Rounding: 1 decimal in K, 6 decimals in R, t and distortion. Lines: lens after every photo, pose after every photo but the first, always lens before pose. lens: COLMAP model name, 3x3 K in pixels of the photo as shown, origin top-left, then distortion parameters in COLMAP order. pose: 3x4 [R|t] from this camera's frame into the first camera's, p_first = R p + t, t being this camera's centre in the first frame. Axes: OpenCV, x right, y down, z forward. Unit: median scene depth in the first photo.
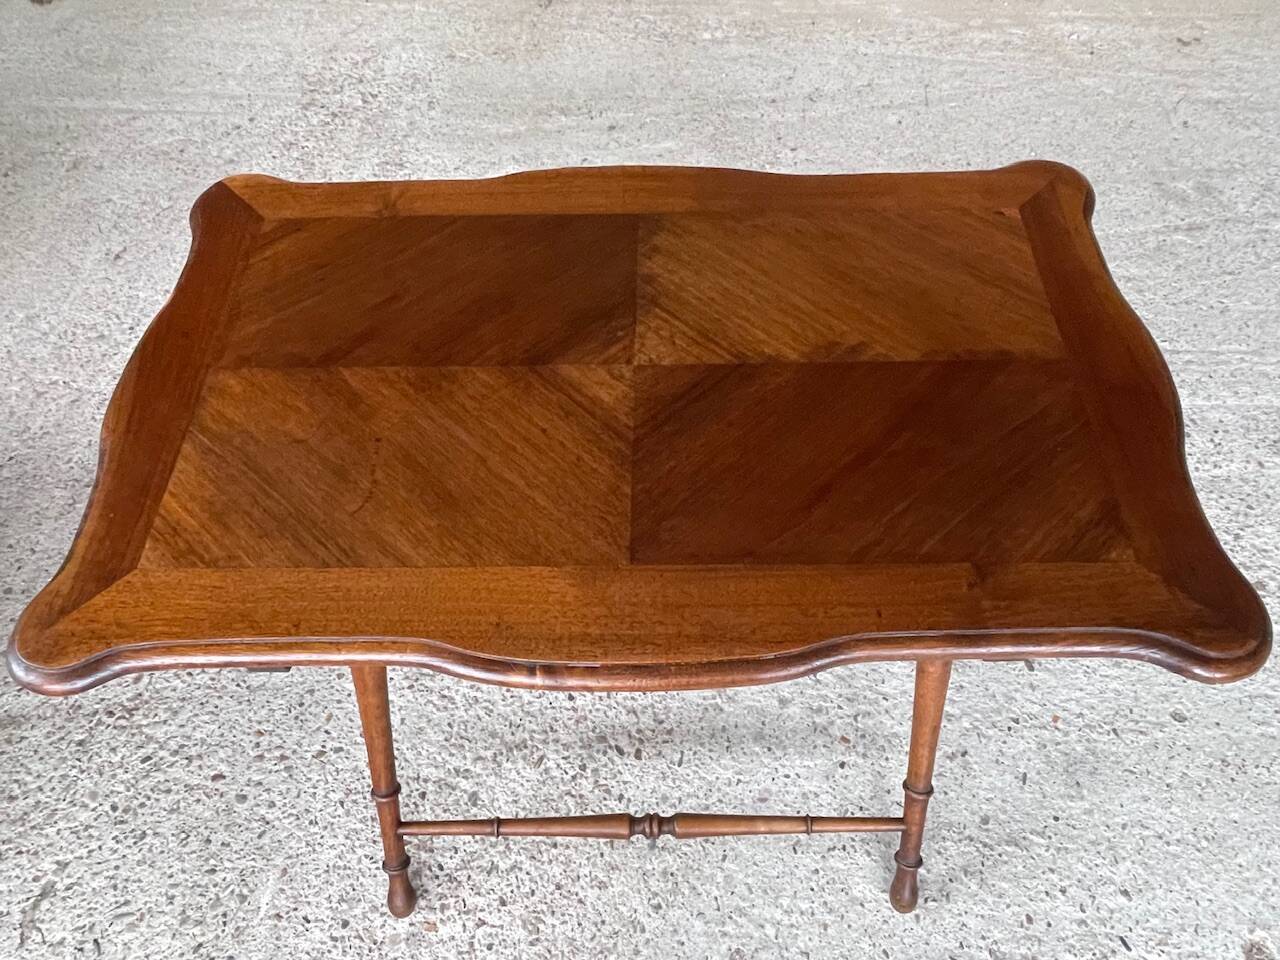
lens RADIAL K [[953.5, 0, 648.0], [0, 953.5, 485.4], [0, 0, 1]] dist [0.013708, -0.039218]
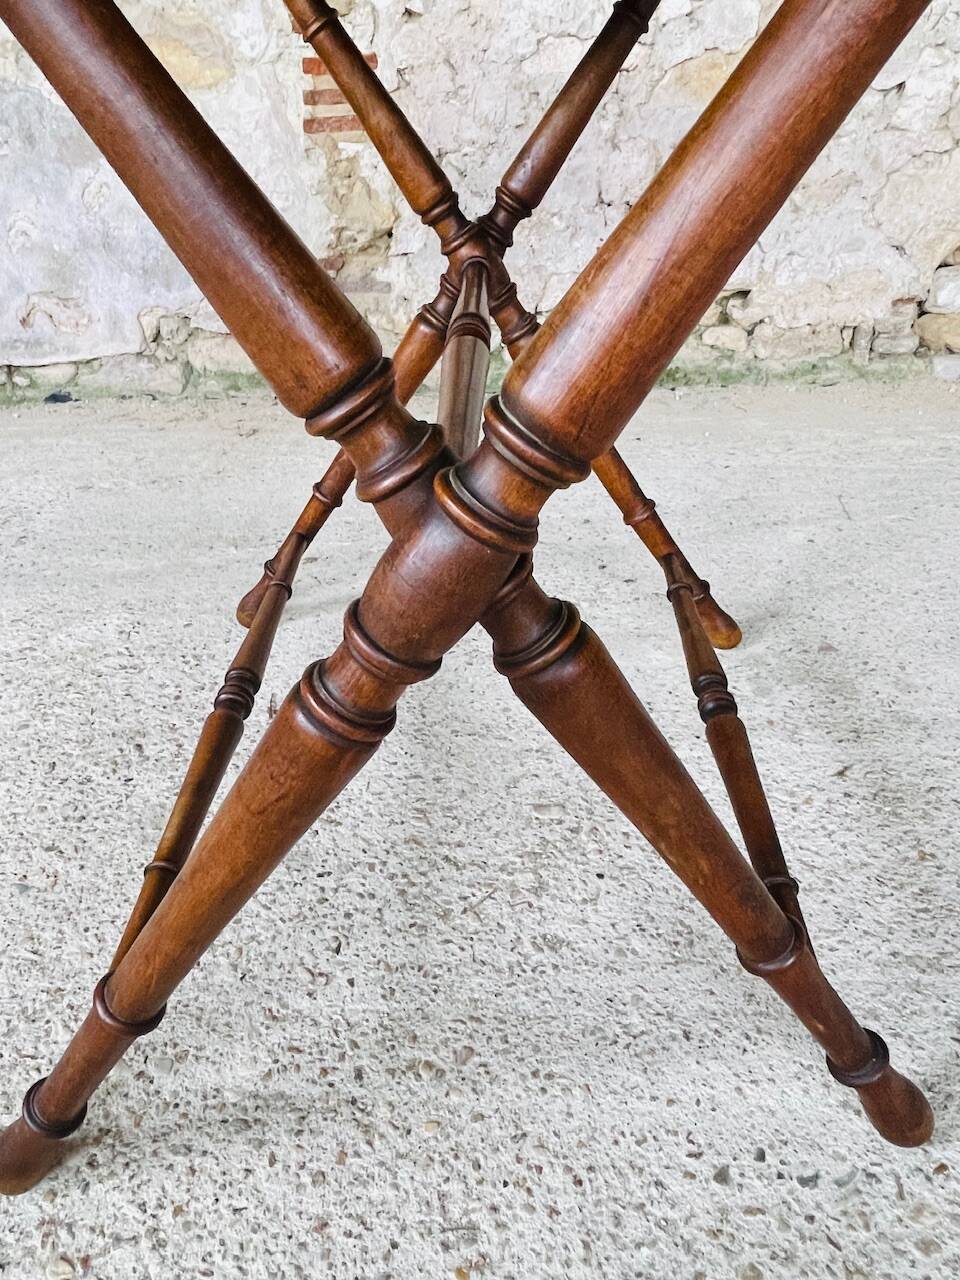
lens RADIAL K [[953.5, 0, 442.8], [0, 953.5, 643.8], [0, 0, 1]] dist [0.013708, -0.039218]
pose [[0.999524, -0.019145, -0.024200, 0.089456], [0.007570, 0.912416, -0.409195, -0.146991], [0.029914, 0.408817, 0.912126, 0.803439]]
